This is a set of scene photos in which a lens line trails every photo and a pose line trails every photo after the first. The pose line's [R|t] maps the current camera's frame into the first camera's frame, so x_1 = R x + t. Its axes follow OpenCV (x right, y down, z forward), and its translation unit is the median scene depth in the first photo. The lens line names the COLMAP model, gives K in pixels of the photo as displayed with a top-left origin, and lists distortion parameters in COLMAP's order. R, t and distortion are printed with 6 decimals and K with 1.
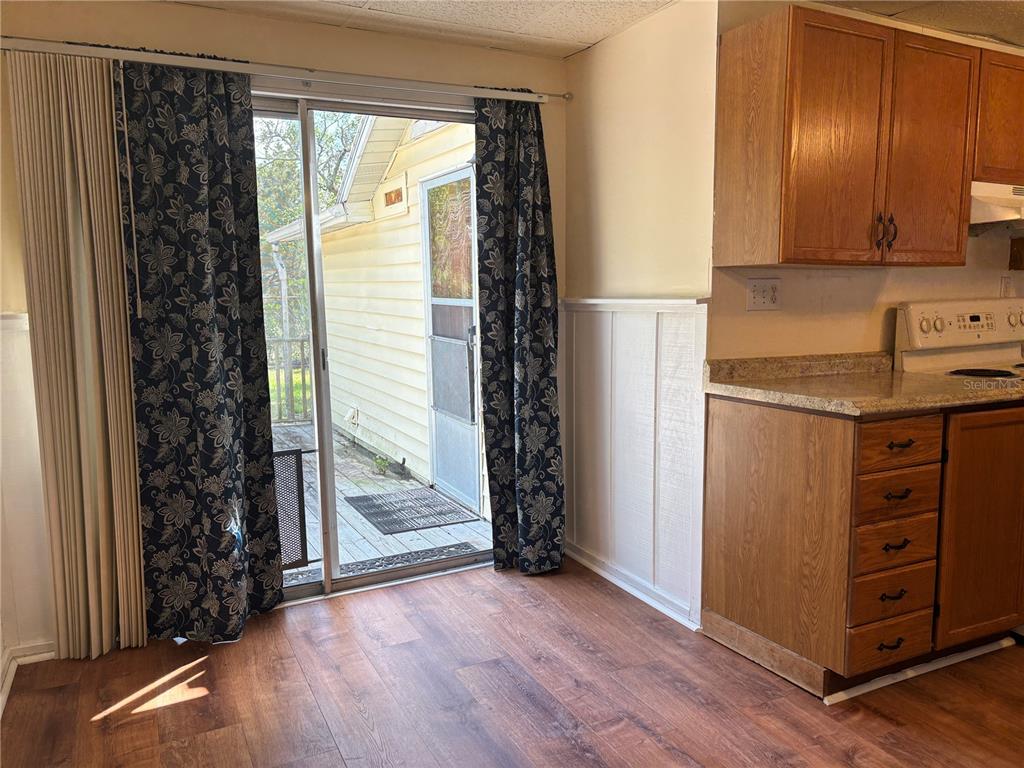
lens RADIAL K [[772.9, 0, 512.7], [0, 772.9, 381.4], [0, 0, 1]] dist [0.063213, -0.065725]
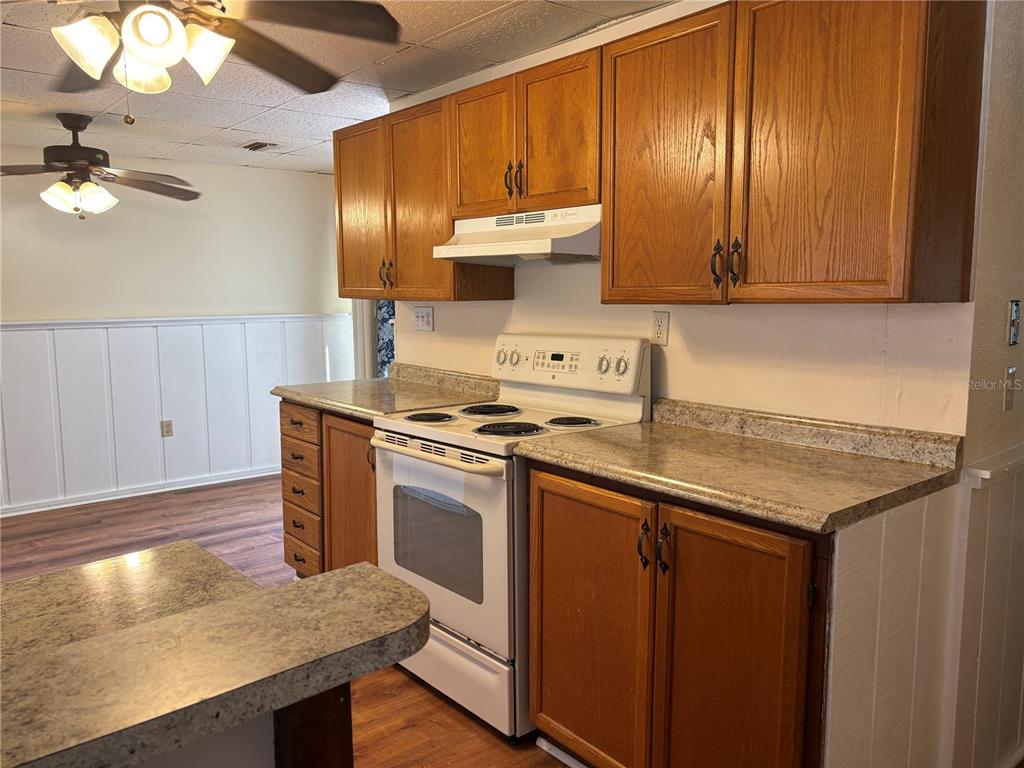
lens RADIAL K [[772.9, 0, 503.9], [0, 772.9, 378.0], [0, 0, 1]] dist [0.063213, -0.065725]
pose [[0.220637, 0.118649, -0.968112, 1.609426], [-0.109050, 0.989351, 0.096399, -0.151914], [0.969241, 0.084303, 0.231227, 0.831144]]
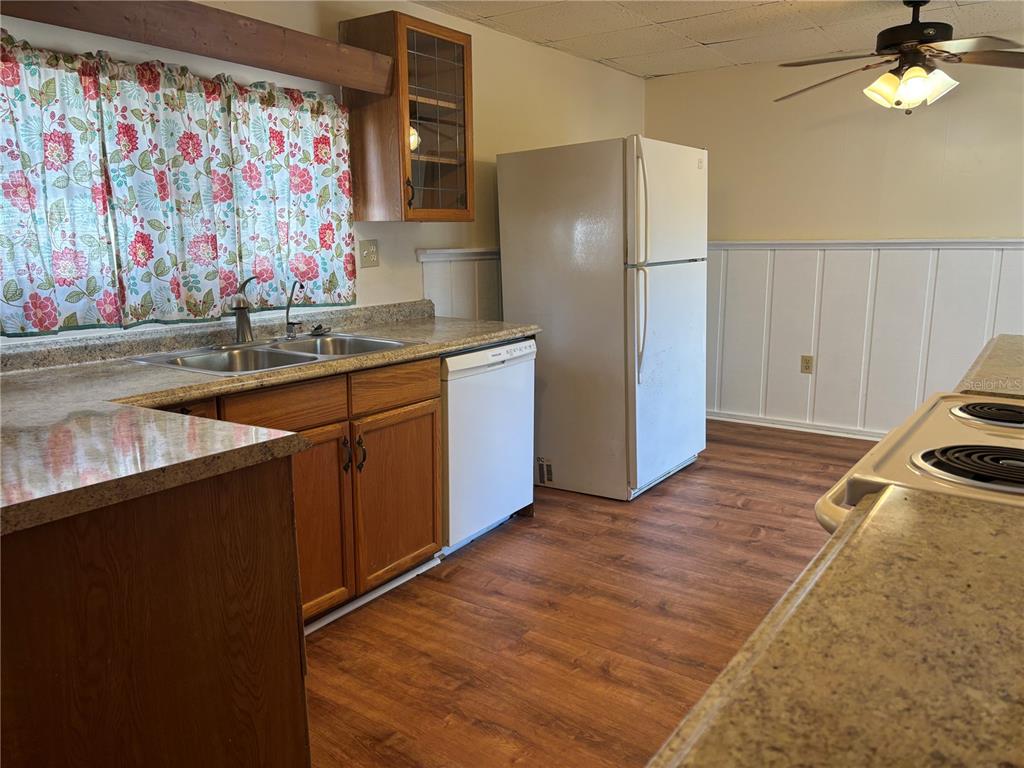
lens RADIAL K [[772.9, 0, 515.8], [0, 772.9, 386.5], [0, 0, 1]] dist [0.063213, -0.065725]
pose [[-0.886250, 0.108025, -0.450434, 1.164807], [-0.036773, 0.952949, 0.300893, -0.157796], [0.461744, 0.283230, -0.840579, 1.240428]]
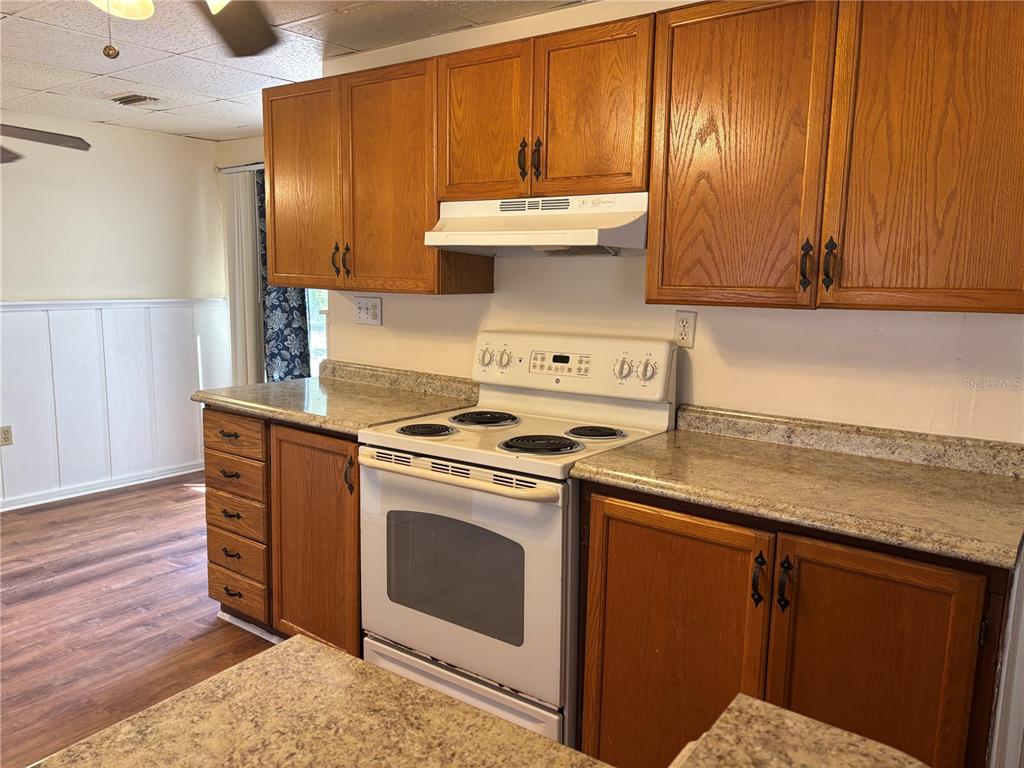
lens RADIAL K [[772.9, 0, 503.0], [0, 772.9, 380.9], [0, 0, 1]] dist [0.063213, -0.065725]
pose [[0.437315, 0.141639, -0.888085, 1.434475], [-0.122362, 0.987707, 0.097274, -0.144275], [0.890945, 0.066128, 0.449270, 0.662357]]
